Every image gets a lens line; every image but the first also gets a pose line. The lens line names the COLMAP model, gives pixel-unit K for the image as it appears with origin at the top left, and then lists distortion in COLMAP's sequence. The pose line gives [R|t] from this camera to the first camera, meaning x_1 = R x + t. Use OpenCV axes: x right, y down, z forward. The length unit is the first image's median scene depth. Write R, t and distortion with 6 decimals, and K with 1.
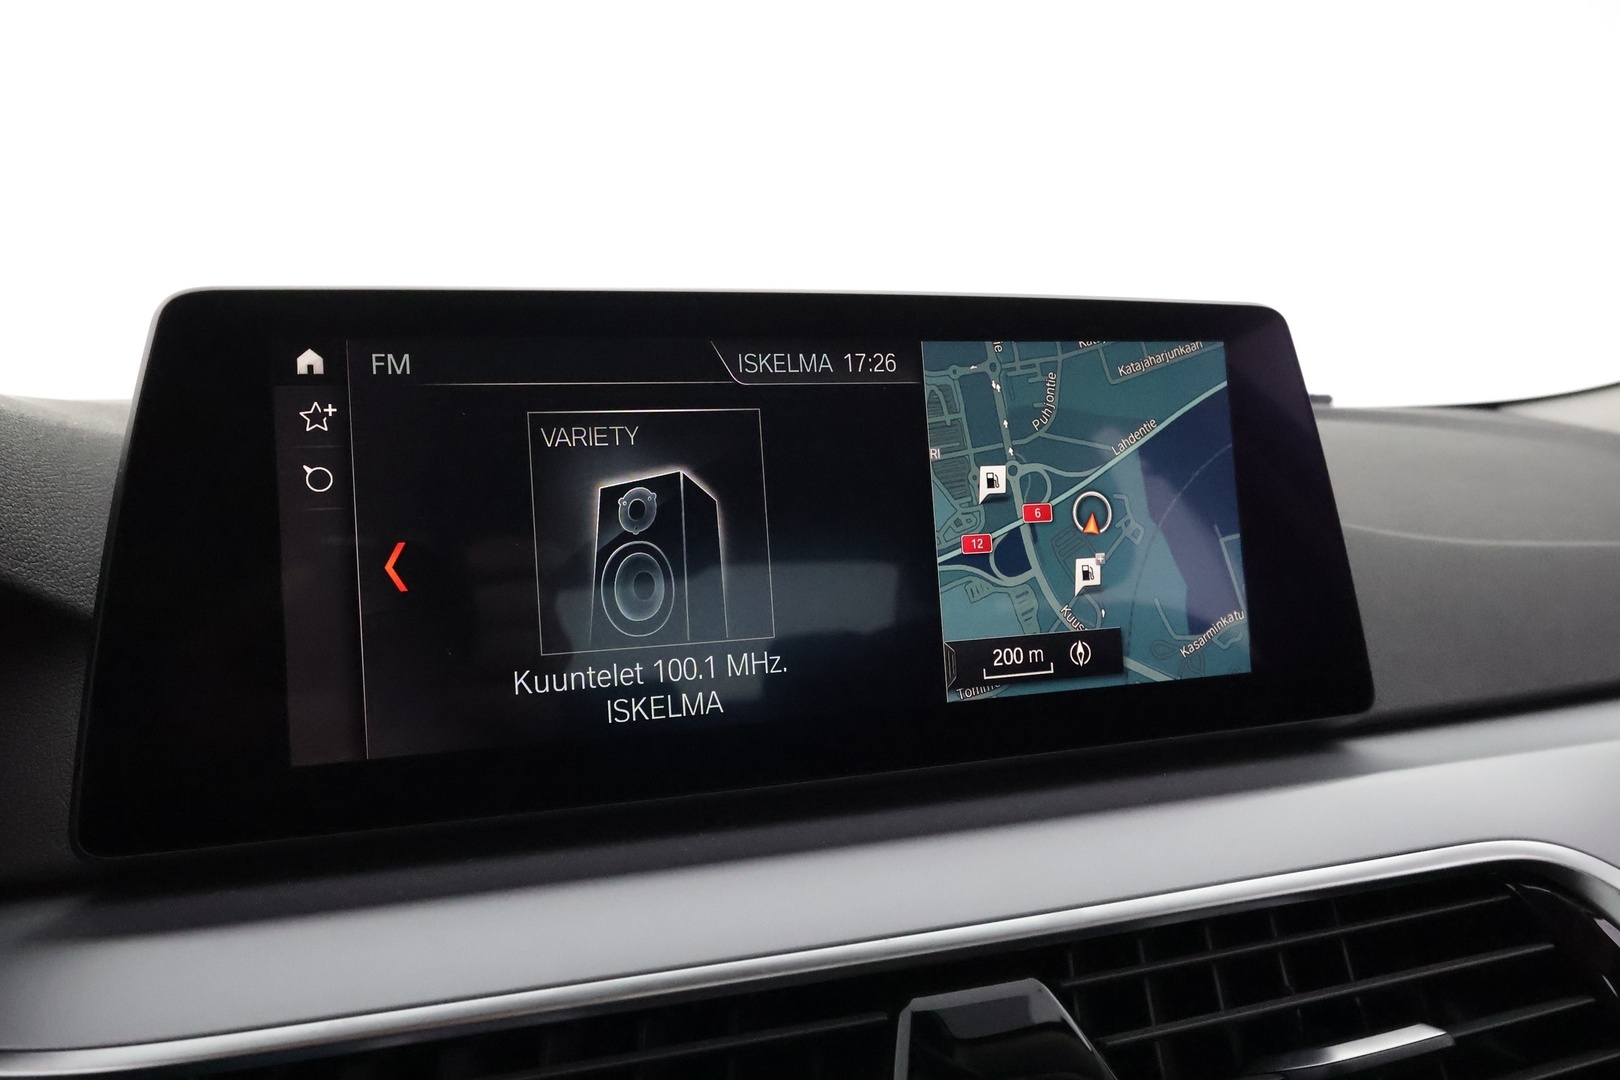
lens RADIAL K [[1282.1, 0, 810.0], [0, 1282.1, 540.0], [0, 0, 1]] dist [0.001244, -0.006622]
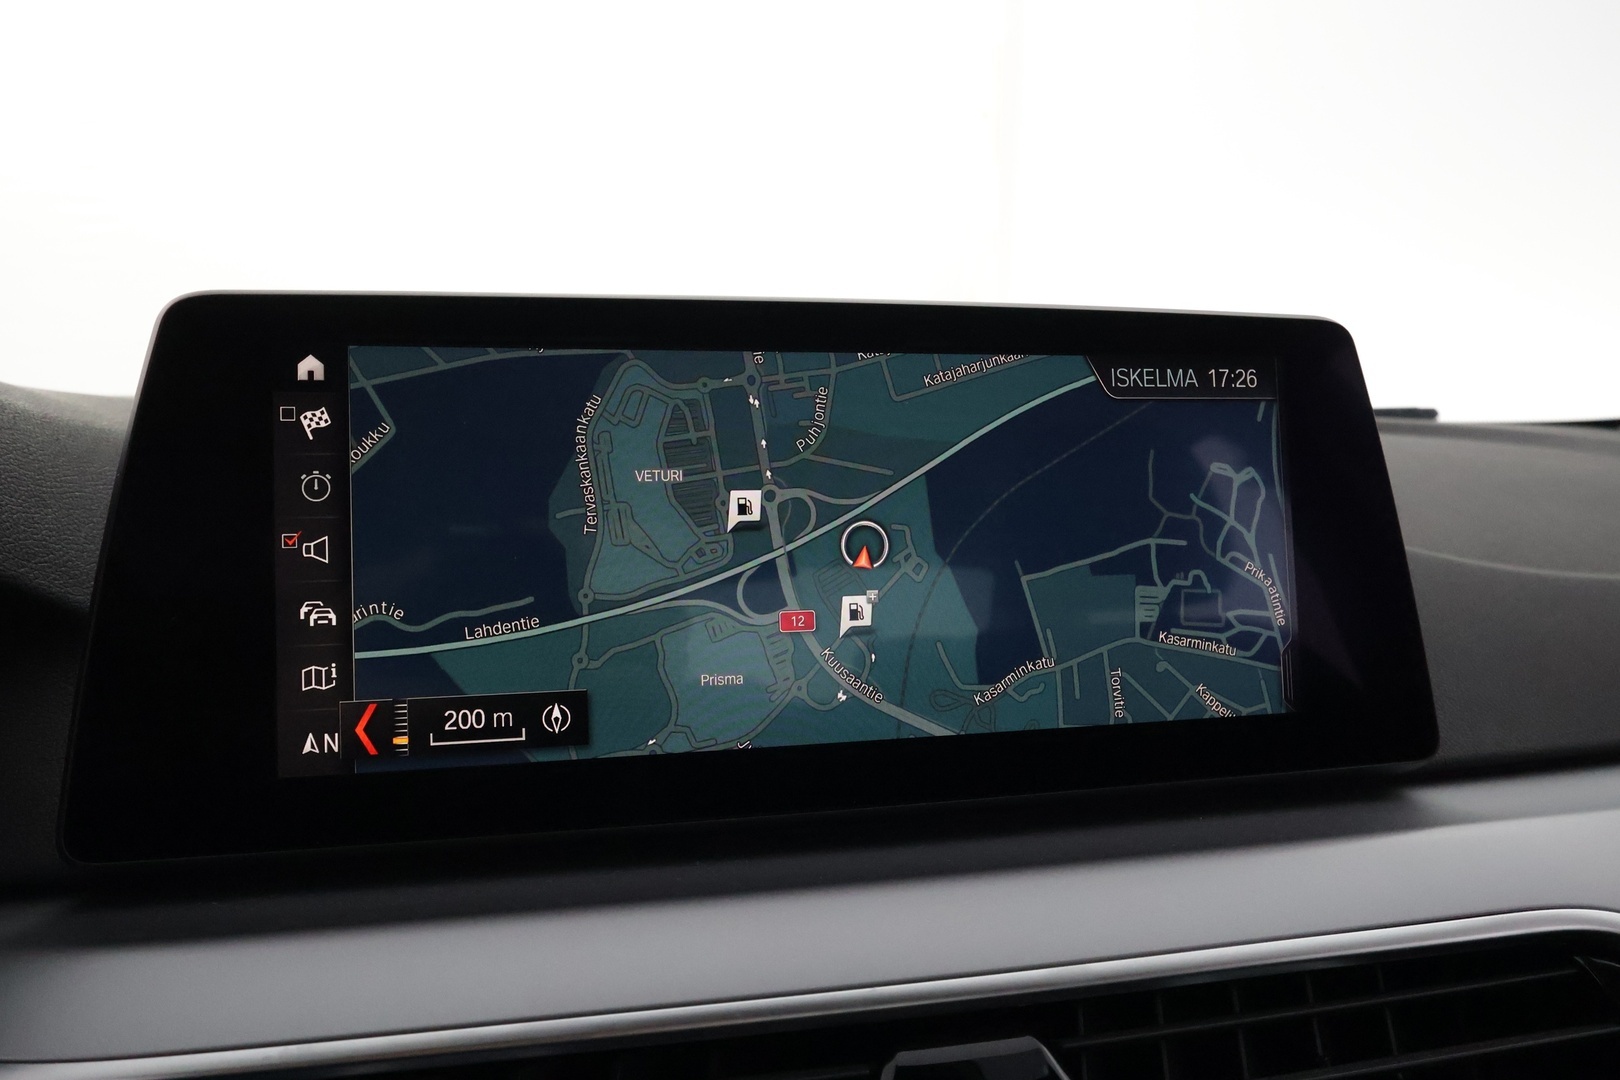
lens RADIAL K [[1313.5, 0, 816.5], [0, 1313.5, 524.5], [0, 0, 1]] dist [-0.005213, 0.010419]
pose [[0.997189, 0.022001, -0.071626, 0.254357], [-0.023774, 0.999430, -0.023987, -0.012713], [0.071057, 0.025622, 0.997143, 0.086757]]
